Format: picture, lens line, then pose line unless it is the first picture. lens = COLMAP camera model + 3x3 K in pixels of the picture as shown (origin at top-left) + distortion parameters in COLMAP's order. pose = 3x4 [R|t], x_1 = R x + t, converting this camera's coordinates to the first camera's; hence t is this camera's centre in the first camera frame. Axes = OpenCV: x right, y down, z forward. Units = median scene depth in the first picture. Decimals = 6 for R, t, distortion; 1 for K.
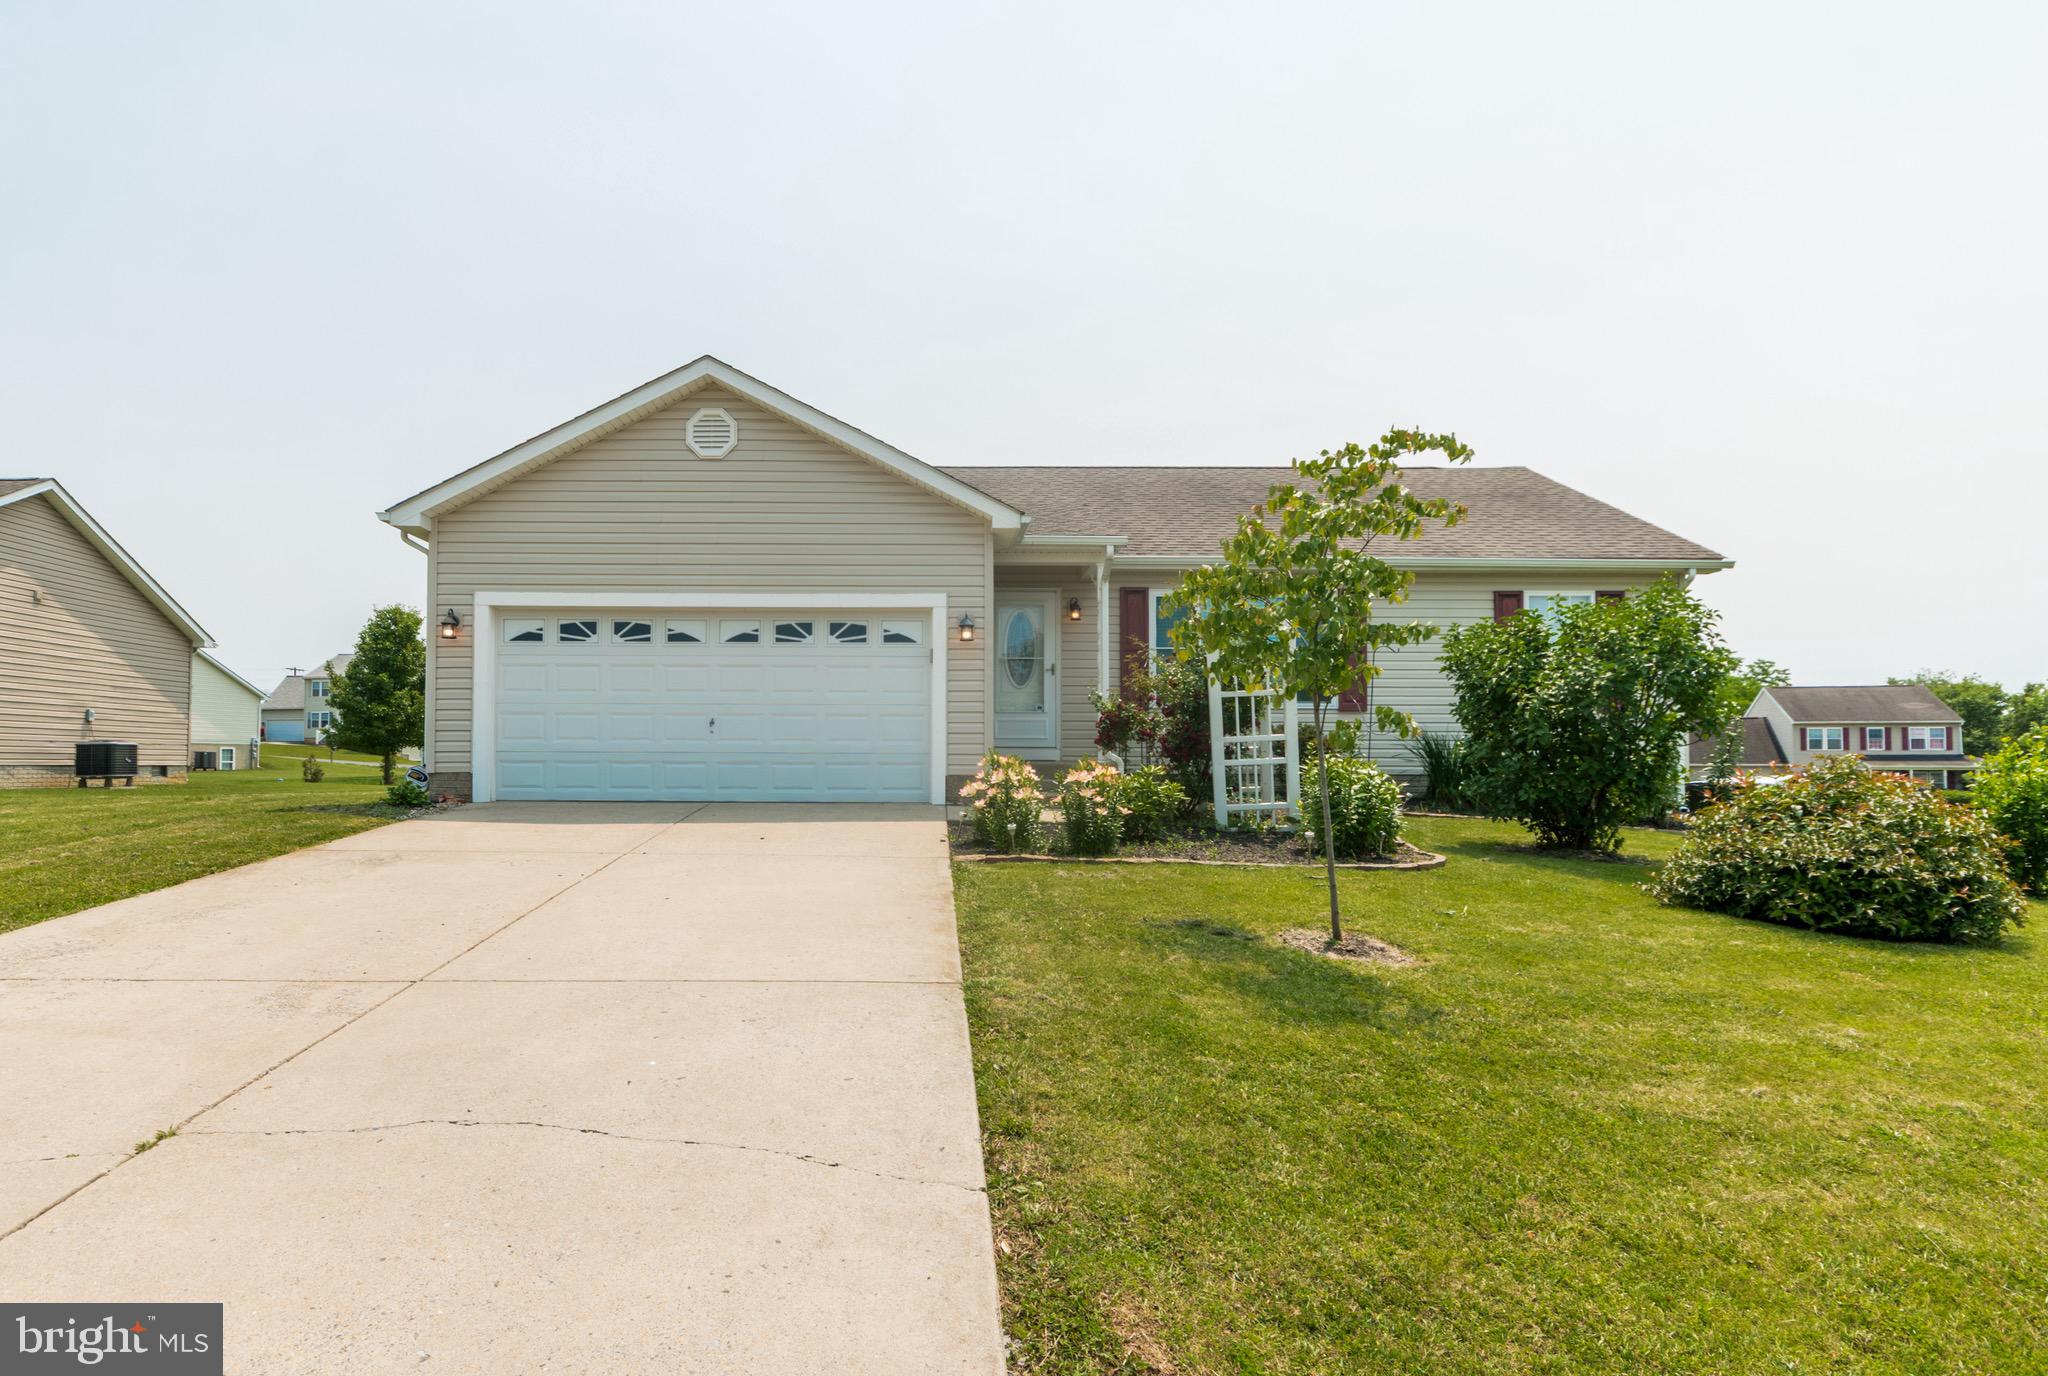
lens RADIAL K [[1123.3, 0, 967.9], [0, 1123.3, 745.9], [0, 0, 1]] dist [0.002597, 0.000460]
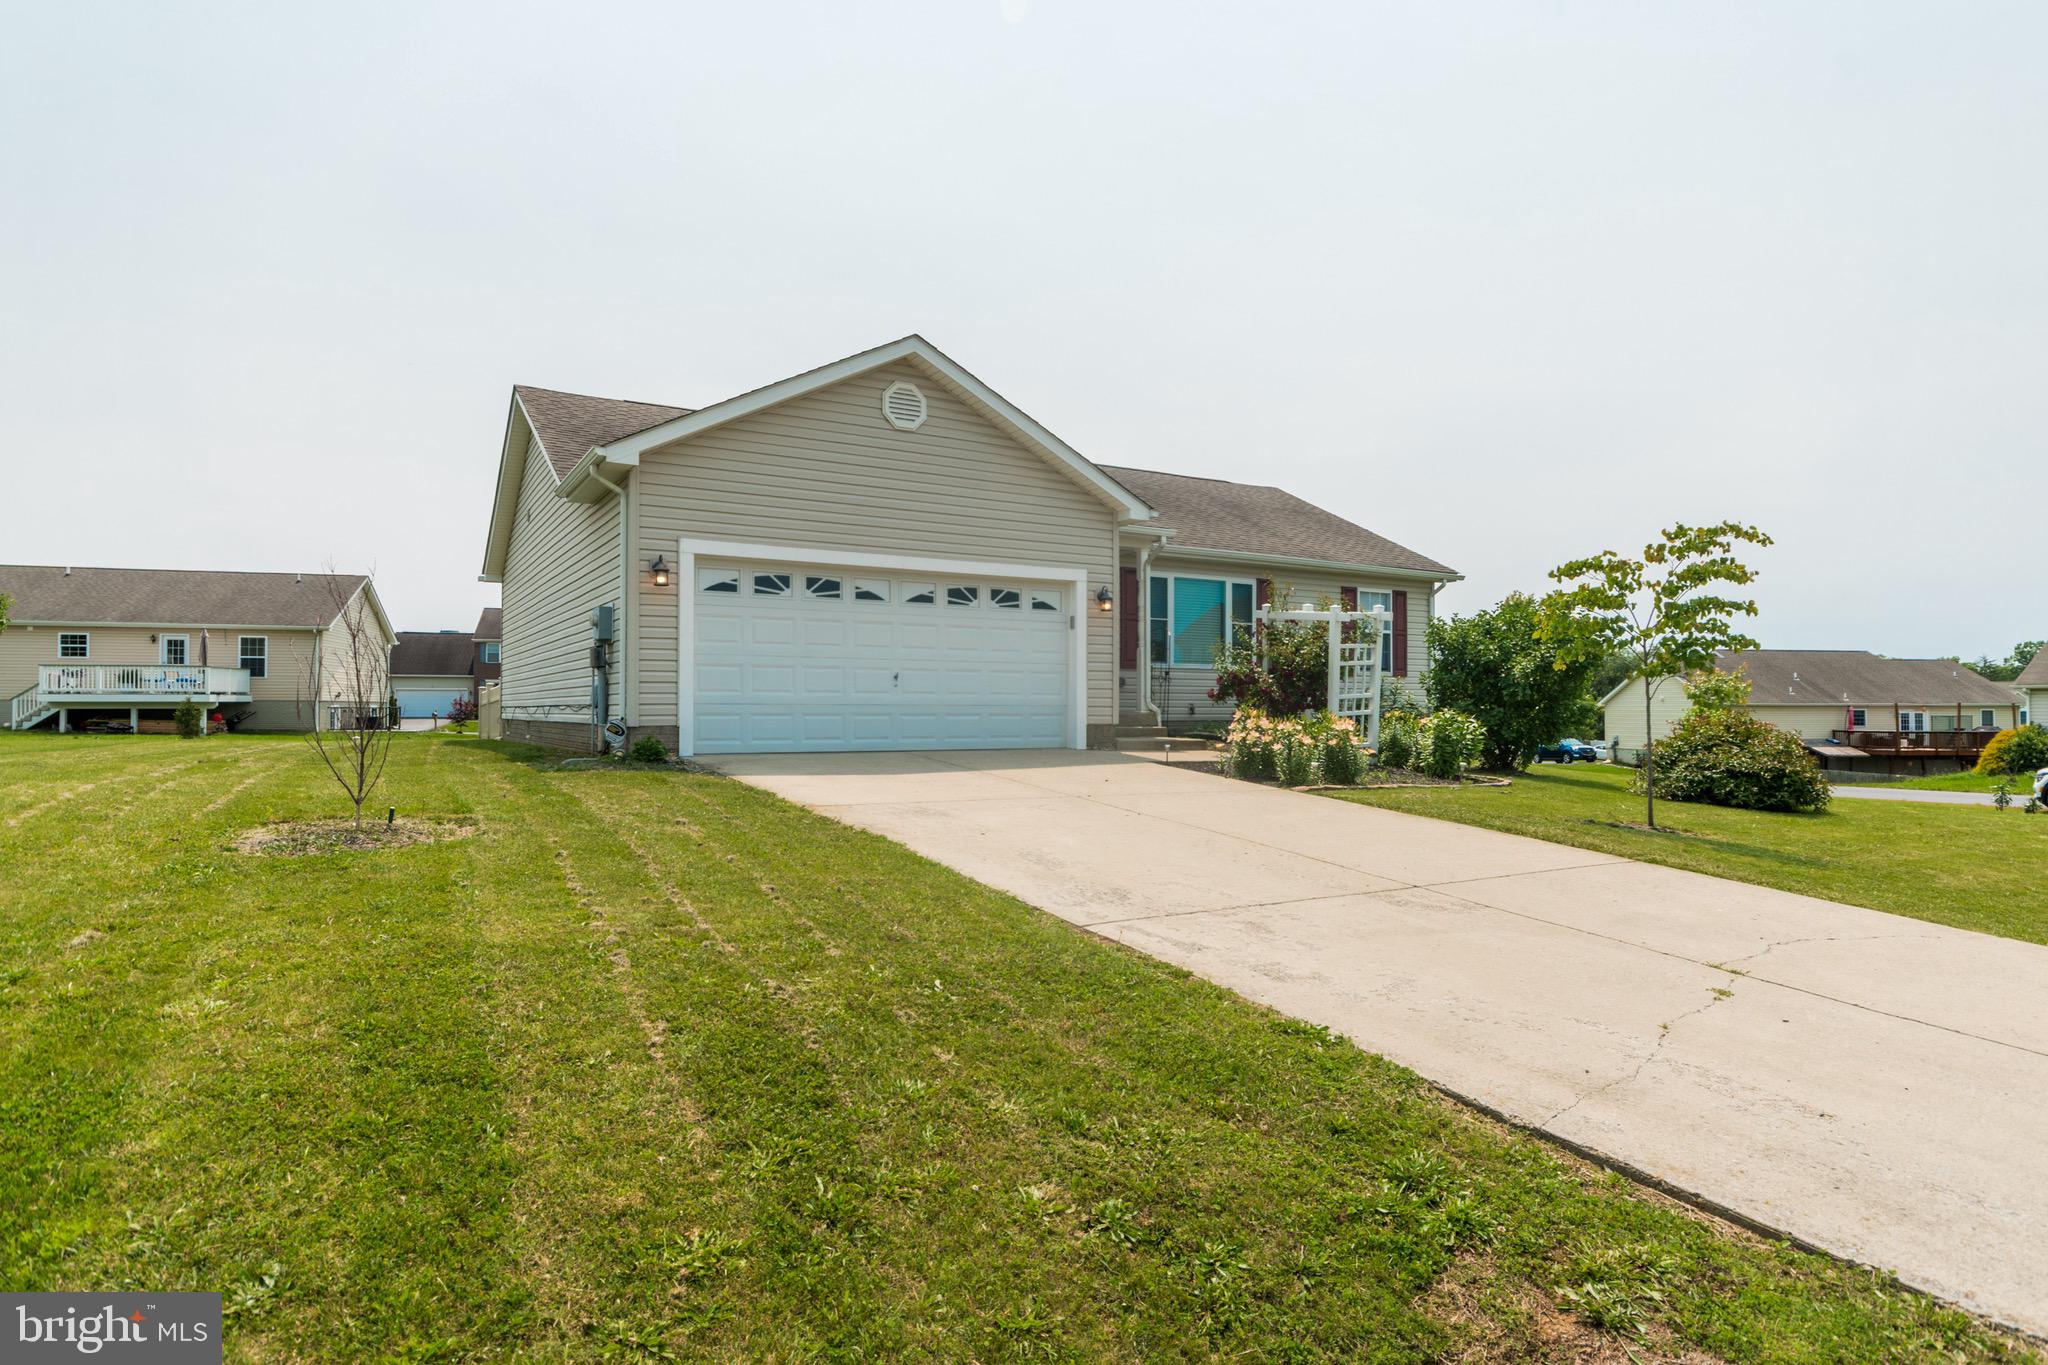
lens RADIAL K [[1123.3, 0, 1020.1], [0, 1123.3, 690.3], [0, 0, 1]] dist [0.002597, 0.000460]
pose [[0.865589, 0.008228, 0.500688, -0.659354], [-0.007123, 0.999966, -0.004120, -0.004970], [-0.500705, 0.000000, 0.865618, 0.021985]]
